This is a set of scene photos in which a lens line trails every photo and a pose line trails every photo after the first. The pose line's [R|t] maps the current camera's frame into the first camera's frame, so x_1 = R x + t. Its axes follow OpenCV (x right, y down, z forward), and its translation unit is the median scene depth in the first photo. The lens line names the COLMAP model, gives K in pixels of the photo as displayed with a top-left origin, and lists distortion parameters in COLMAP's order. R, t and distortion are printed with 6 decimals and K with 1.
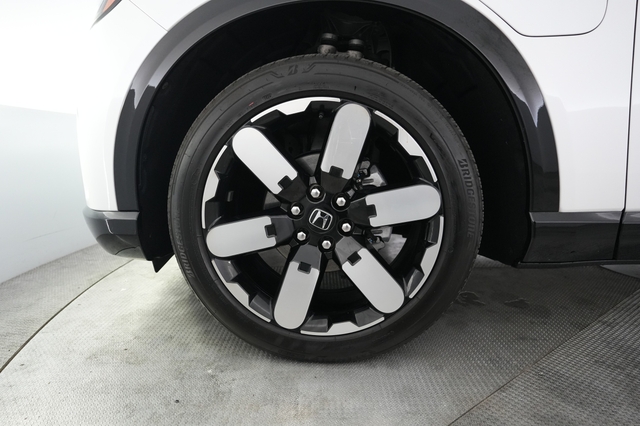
lens RADIAL K [[398.2, 0, 318.9], [0, 398.2, 216.2], [0, 0, 1]] dist [0.033696, -0.000819]
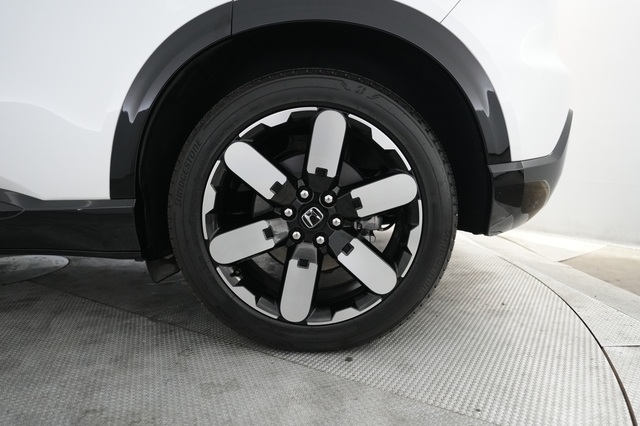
lens RADIAL K [[416.8, 0, 321.3], [0, 416.8, 211.2], [0, 0, 1]] dist [0.003693, 0.001677]
pose [[0.989896, -0.123997, 0.068776, -0.049089], [0.128448, 0.989611, -0.064586, 0.069042], [-0.060053, 0.072768, 0.995539, -0.144821]]
